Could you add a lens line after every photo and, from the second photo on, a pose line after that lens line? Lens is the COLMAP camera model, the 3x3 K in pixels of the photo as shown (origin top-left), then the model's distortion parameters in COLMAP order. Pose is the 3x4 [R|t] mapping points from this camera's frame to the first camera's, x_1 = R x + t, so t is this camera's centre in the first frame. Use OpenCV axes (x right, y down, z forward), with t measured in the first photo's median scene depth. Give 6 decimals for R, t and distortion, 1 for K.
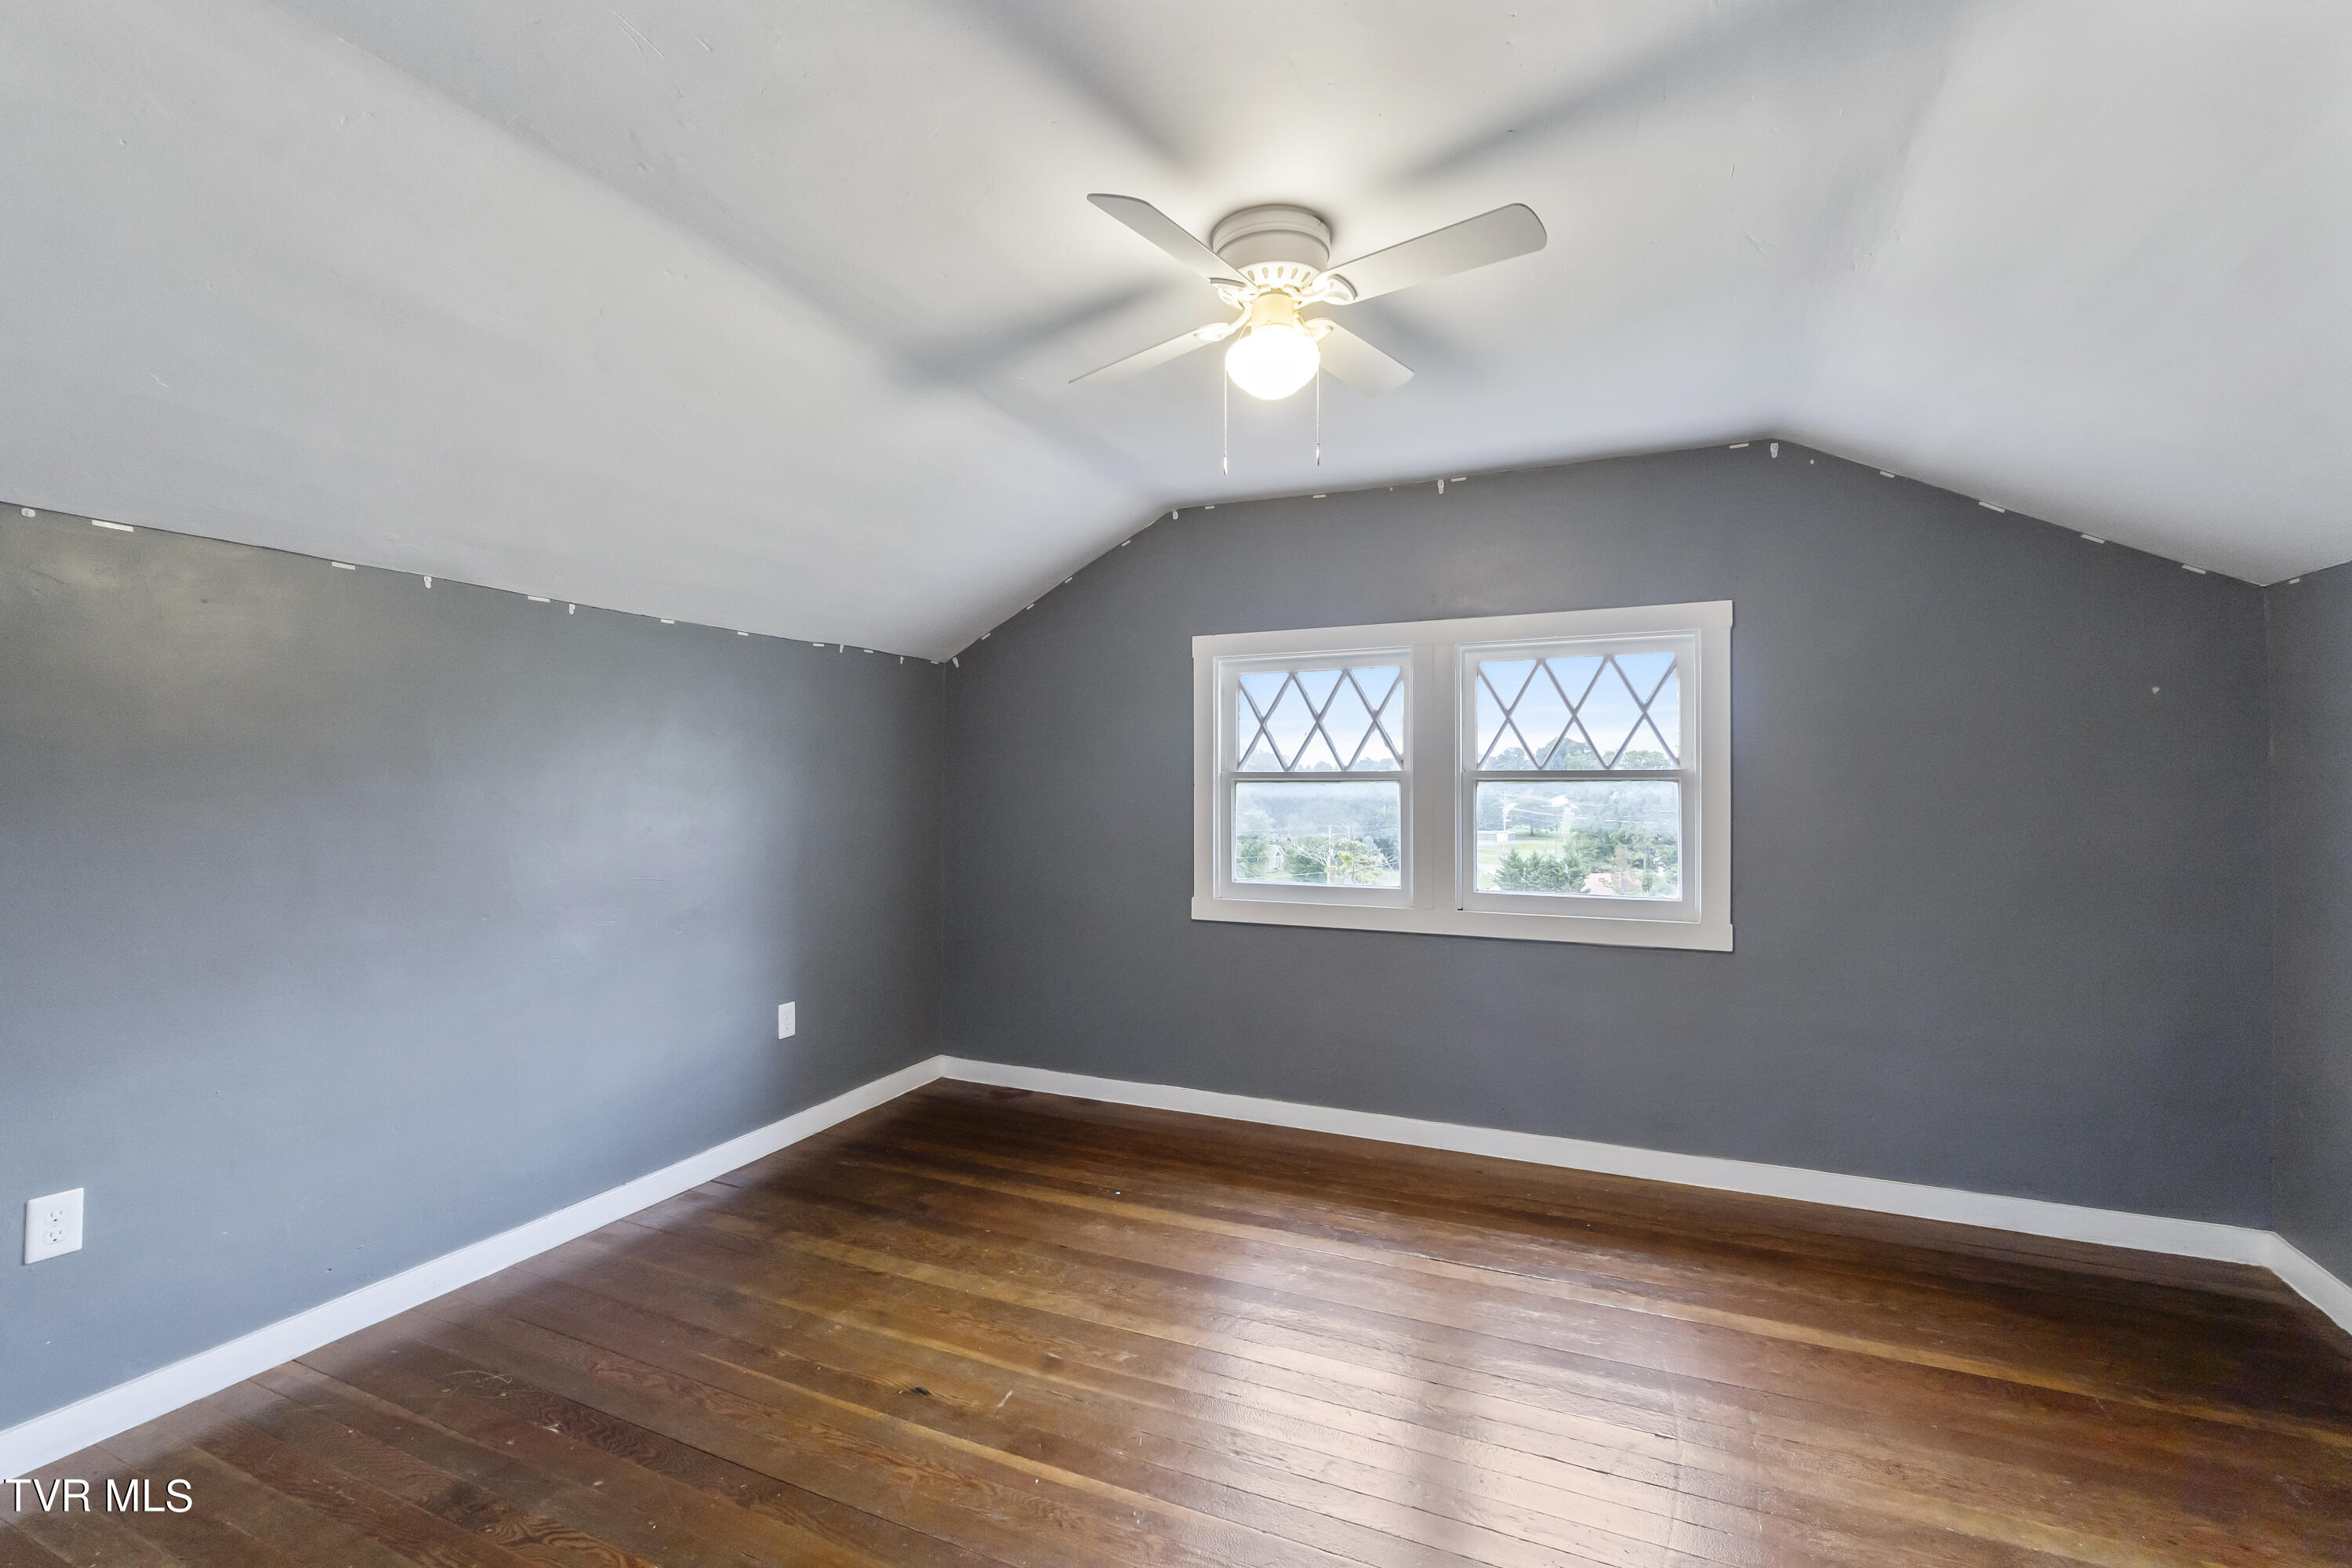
lens RADIAL K [[1023.4, 0, 1170.4], [0, 1023.4, 785.5], [0, 0, 1]] dist [-0.003456, 0.000721]
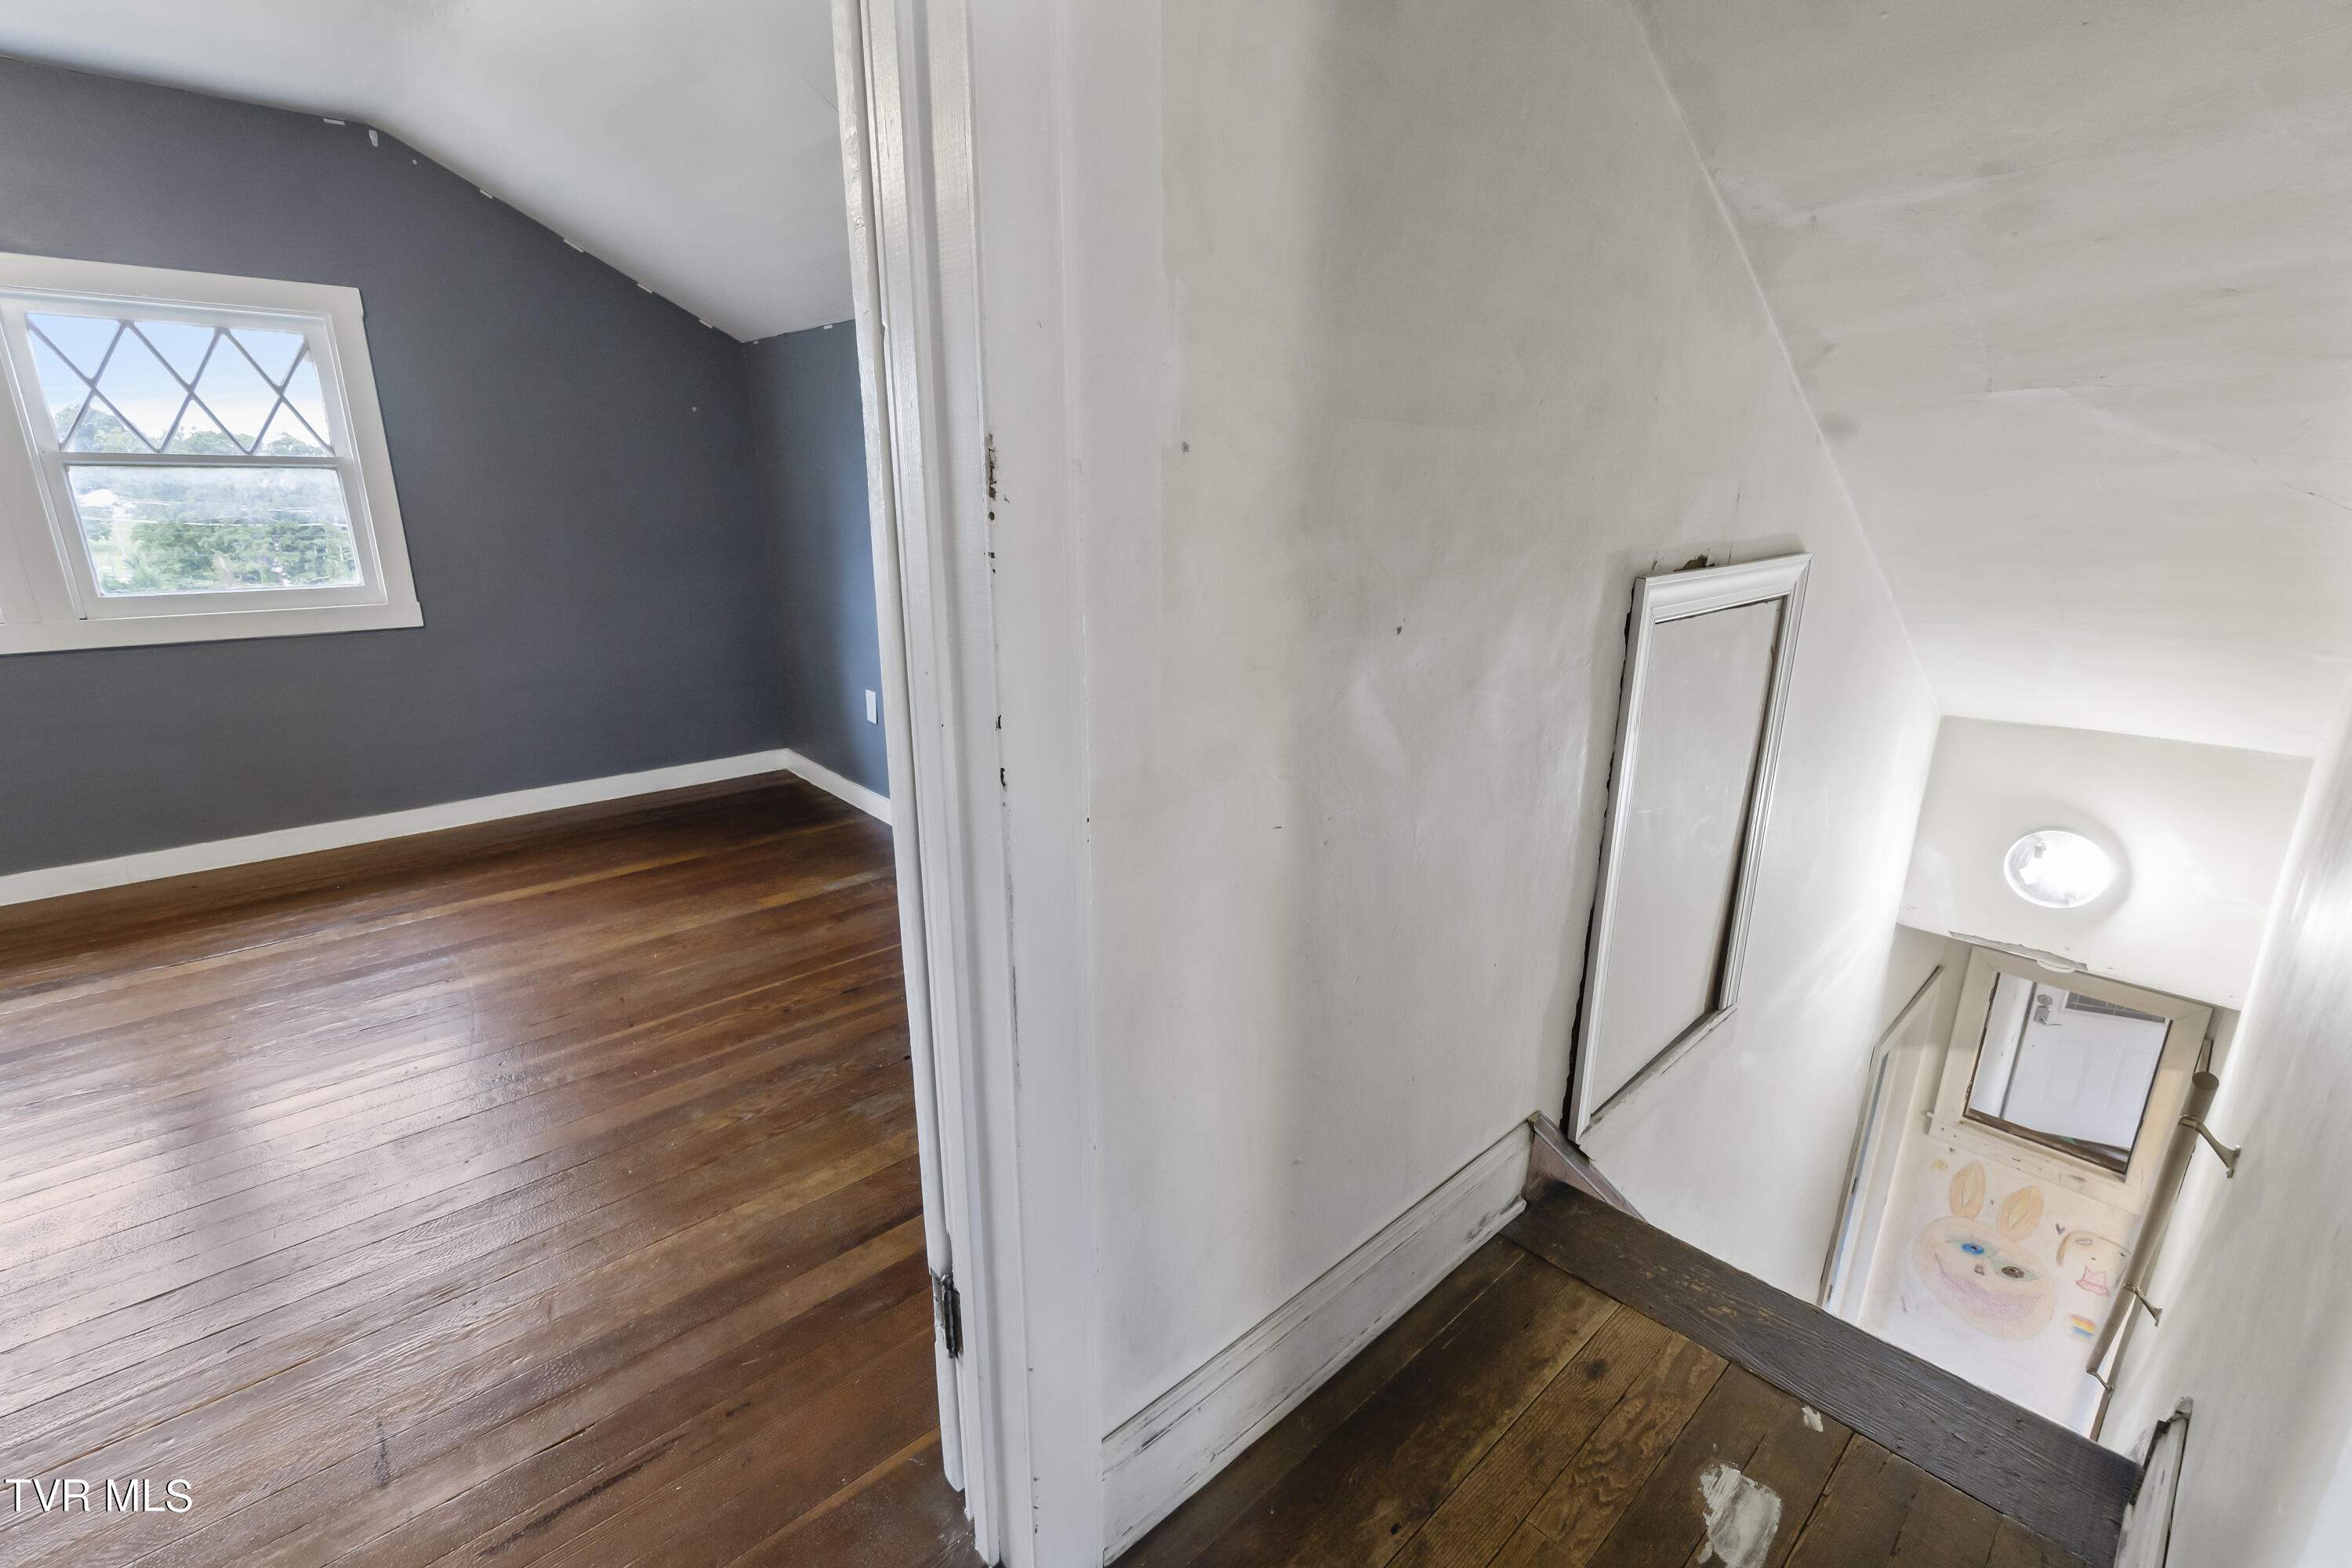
lens RADIAL K [[1023.4, 0, 1170.4], [0, 1023.4, 785.5], [0, 0, 1]] dist [-0.003456, 0.000721]
pose [[0.403953, -0.252295, 0.879301, -0.173131], [-0.010389, 0.959888, 0.280191, 0.005509], [-0.914721, -0.122319, 0.385128, -0.239074]]
